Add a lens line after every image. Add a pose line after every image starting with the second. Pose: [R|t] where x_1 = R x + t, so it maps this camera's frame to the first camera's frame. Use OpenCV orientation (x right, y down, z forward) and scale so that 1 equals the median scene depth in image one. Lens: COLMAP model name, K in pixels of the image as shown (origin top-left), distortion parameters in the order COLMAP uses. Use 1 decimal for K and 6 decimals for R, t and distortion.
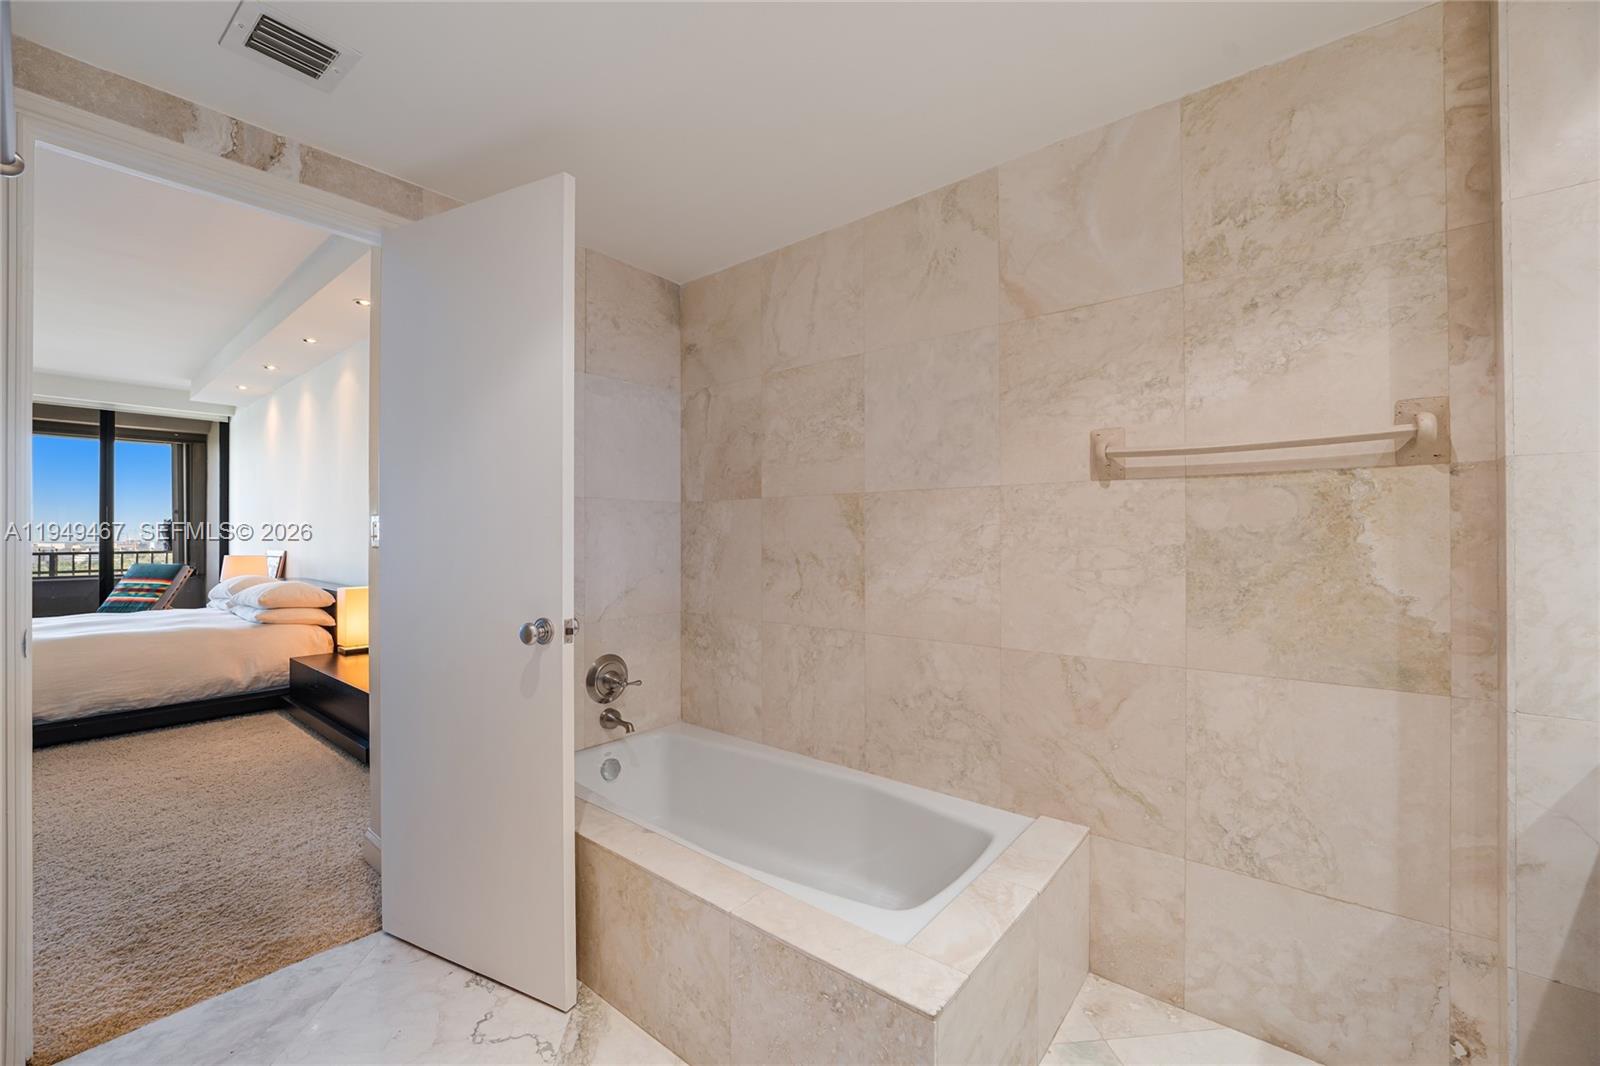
lens RADIAL K [[656.7, 0, 805.1], [0, 656.7, 534.9], [0, 0, 1]] dist [-0.009390, 0.004056]
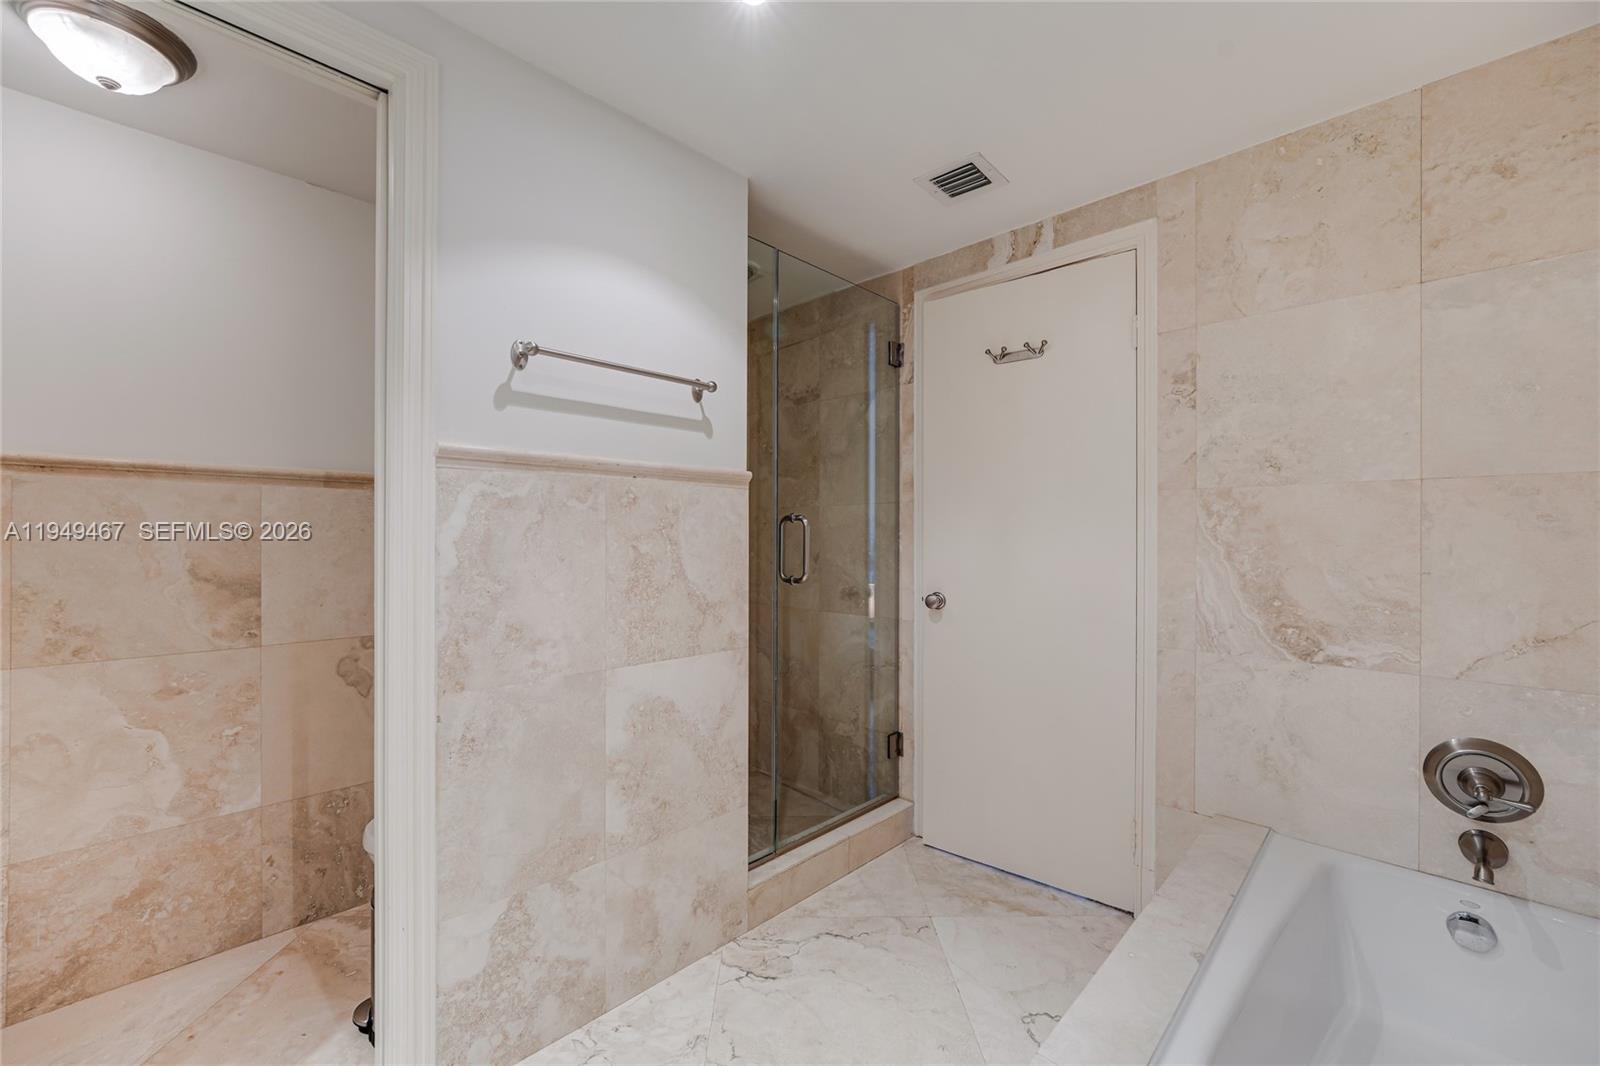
lens RADIAL K [[656.7, 0, 792.6], [0, 656.7, 543.2], [0, 0, 1]] dist [-0.009390, 0.004056]
pose [[-0.087524, 0.008588, -0.996125, 0.206999], [-0.000798, 0.999962, 0.008692, 0.000131], [0.996162, 0.001556, -0.087514, 0.260966]]
